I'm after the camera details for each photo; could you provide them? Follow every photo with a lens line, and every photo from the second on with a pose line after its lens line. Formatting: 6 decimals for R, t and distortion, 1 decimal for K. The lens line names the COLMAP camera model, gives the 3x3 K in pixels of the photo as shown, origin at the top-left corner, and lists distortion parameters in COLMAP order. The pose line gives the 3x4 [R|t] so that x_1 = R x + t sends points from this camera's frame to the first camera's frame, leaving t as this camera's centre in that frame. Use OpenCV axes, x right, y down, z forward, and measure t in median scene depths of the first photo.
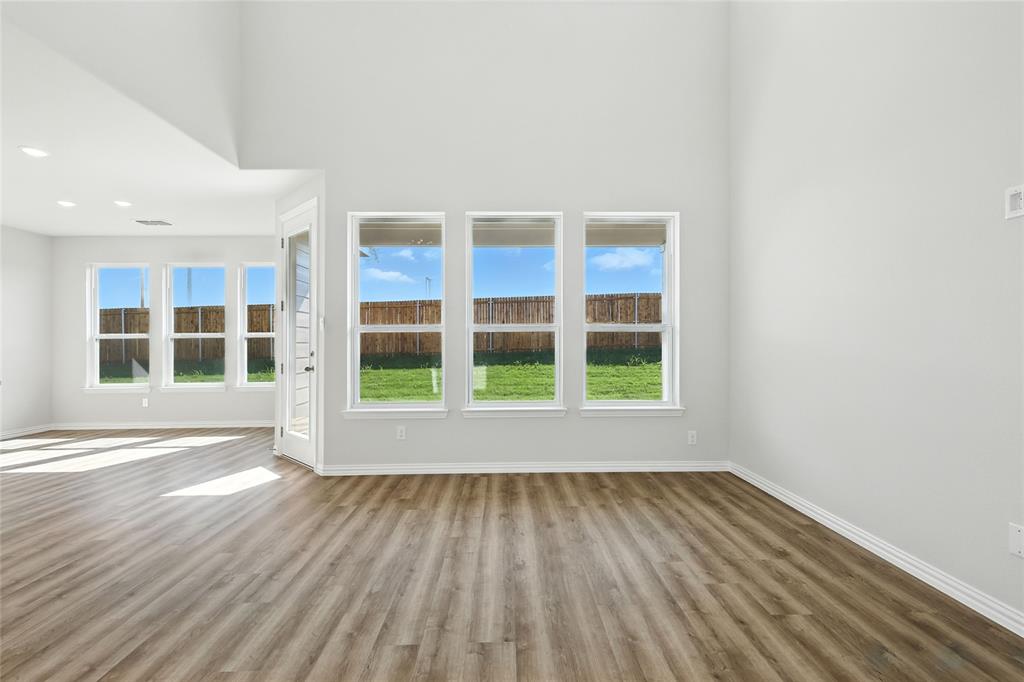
lens RADIAL K [[449.6, 0, 511.0], [0, 449.6, 341.0], [0, 0, 1]] dist [0.004235, 0.000229]
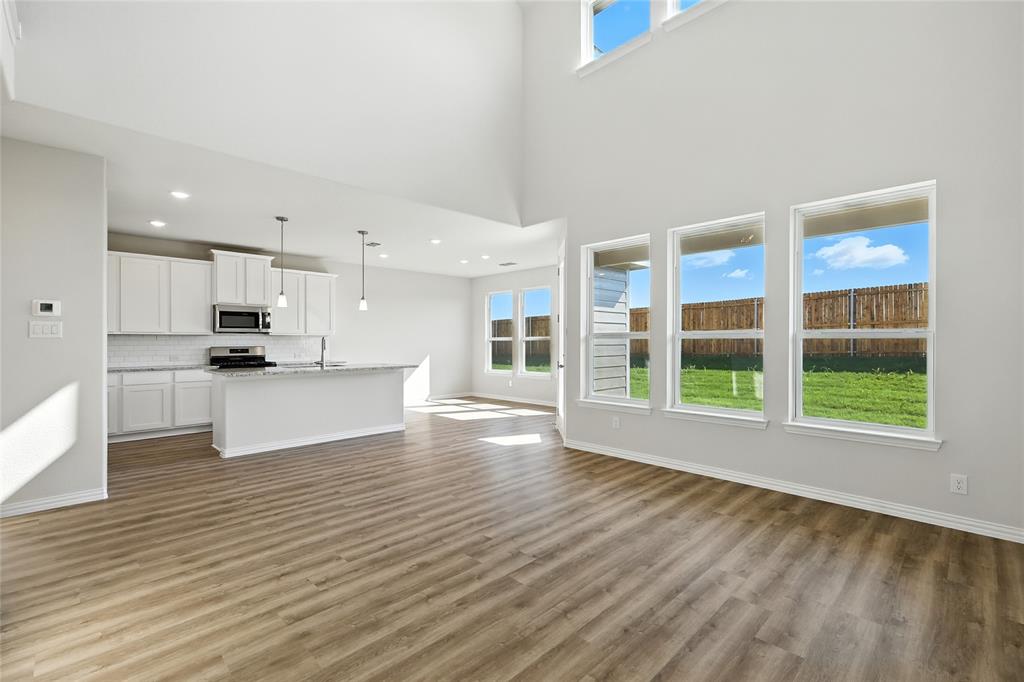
lens RADIAL K [[449.6, 0, 516.0], [0, 449.6, 338.8], [0, 0, 1]] dist [0.004235, 0.000229]
pose [[0.692049, 0.000944, -0.721850, 0.441802], [0.000272, 0.999999, 0.001568, -0.022805], [0.721850, -0.001281, 0.692048, -0.028488]]
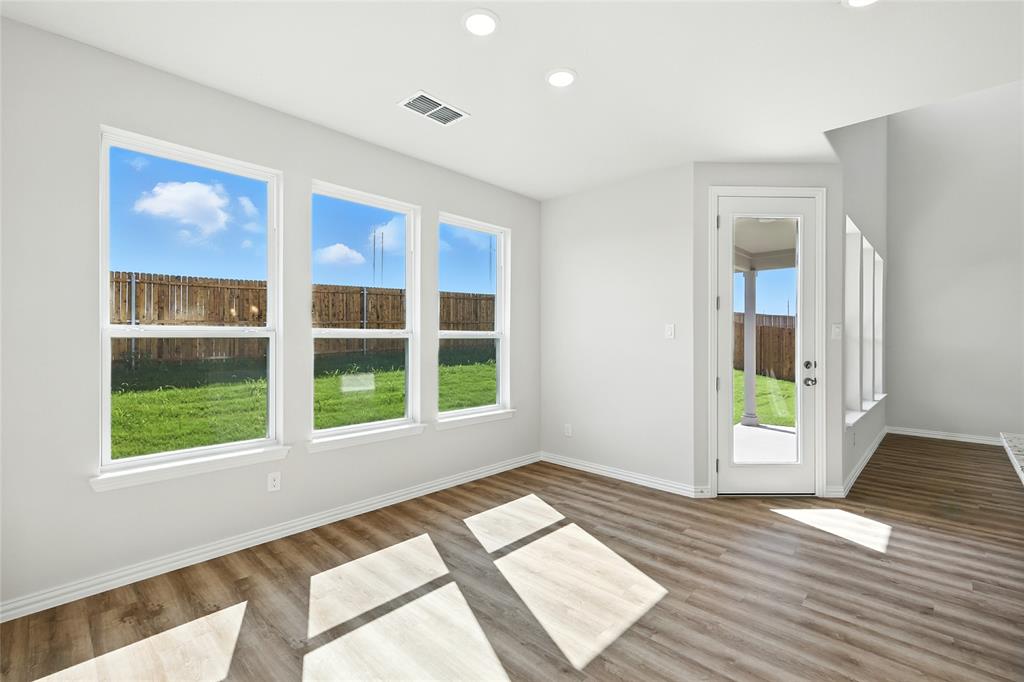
lens RADIAL K [[449.6, 0, 515.1], [0, 449.6, 337.4], [0, 0, 1]] dist [0.004235, 0.000229]
pose [[0.705702, 0.013180, 0.708386, -1.532703], [-0.013212, 0.999898, -0.005442, -0.011780], [-0.708386, -0.005518, 0.705804, 0.823130]]
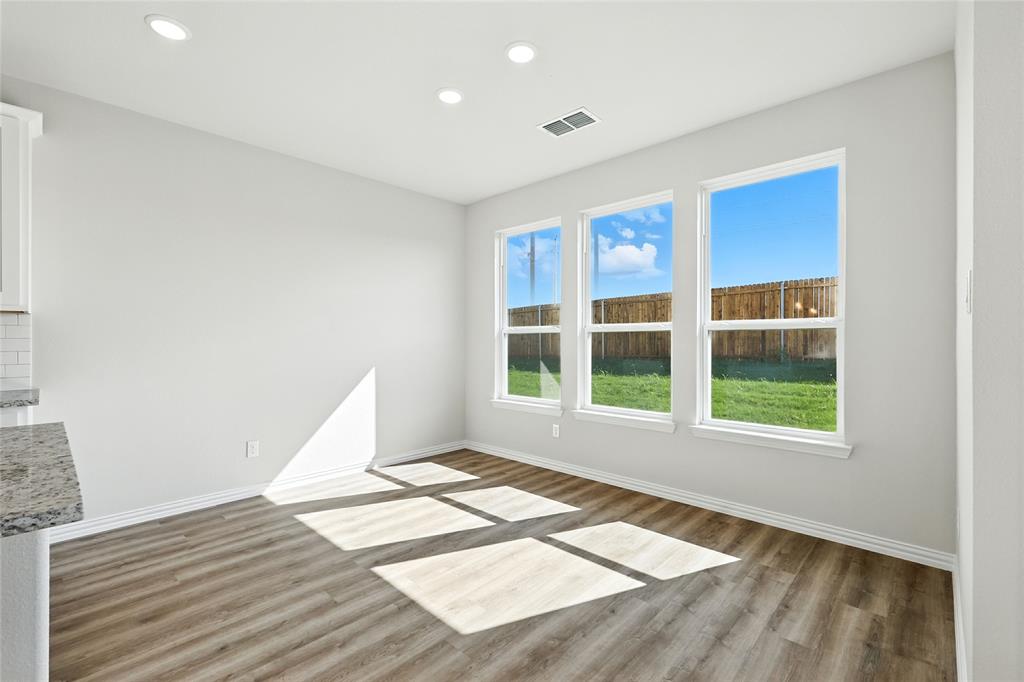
lens RADIAL K [[449.6, 0, 513.6], [0, 449.6, 337.5], [0, 0, 1]] dist [0.004235, 0.000229]
pose [[0.712649, 0.004270, -0.701508, -0.638765], [-0.002085, 0.999990, 0.003968, -0.002262], [0.701518, -0.001366, 0.712651, 0.789405]]
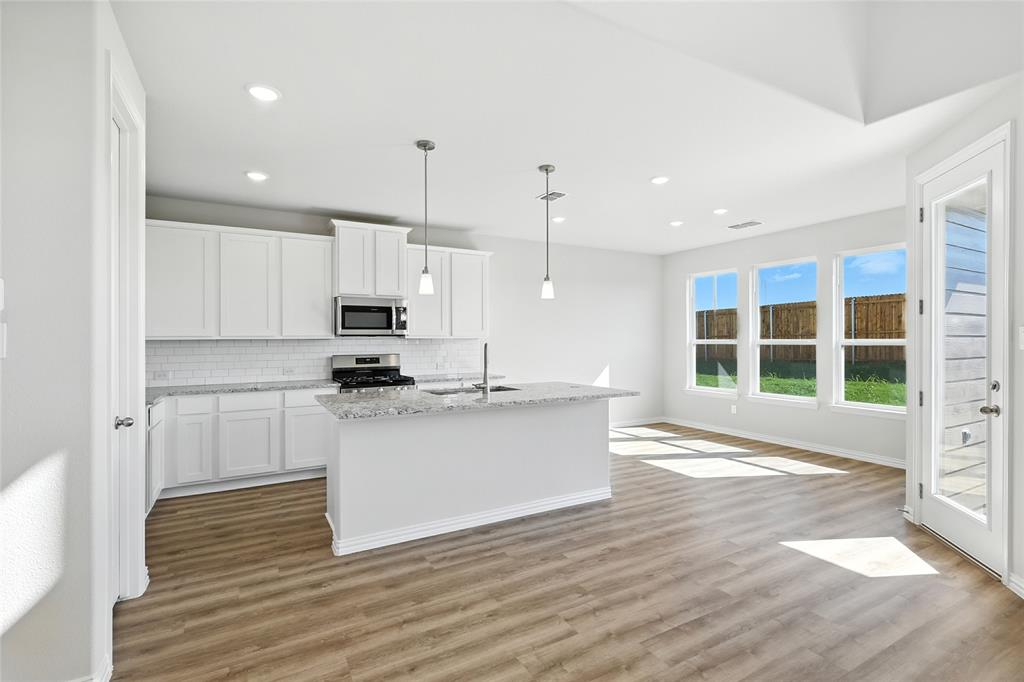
lens RADIAL K [[479.0, 0, 515.5], [0, 479.0, 336.6], [0, 0, 1]] dist [0.010934, -0.000159]
pose [[0.475612, -0.000352, -0.879655, -0.184589], [0.002872, 0.999995, 0.001152, -0.041378], [0.879651, -0.003074, 0.475610, 0.131026]]
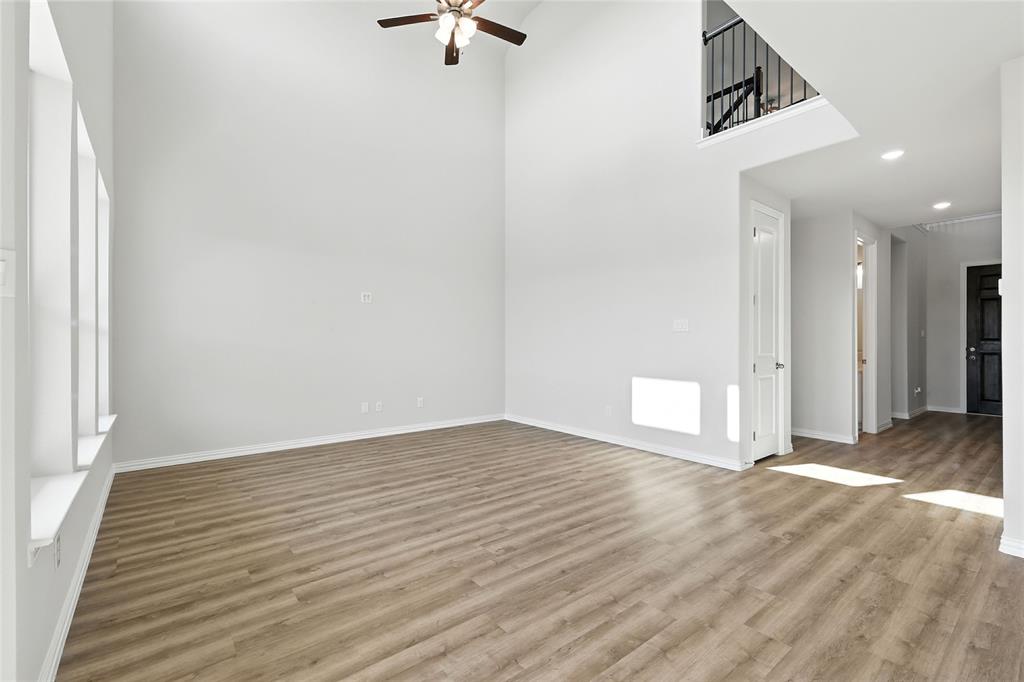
lens RADIAL K [[449.6, 0, 511.8], [0, 449.6, 339.6], [0, 0, 1]] dist [0.004235, 0.000229]
pose [[-0.608719, 0.011868, 0.793297, -0.853976], [0.000856, 0.999897, -0.014302, 0.009082], [-0.793386, -0.008027, -0.608666, 0.923014]]
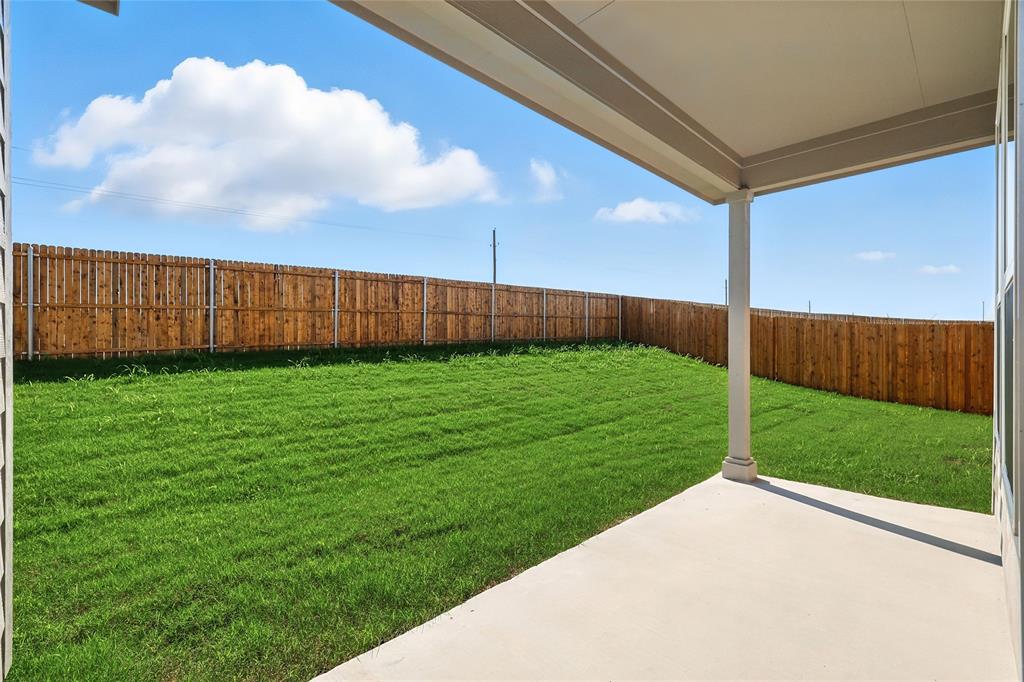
lens RADIAL K [[449.6, 0, 513.7], [0, 449.6, 336.7], [0, 0, 1]] dist [0.004235, 0.000229]
pose [[0.731173, 0.015068, 0.682026, -0.560585], [-0.010930, 0.999886, -0.010374, 0.028407], [-0.682104, 0.000131, 0.731255, 1.064826]]
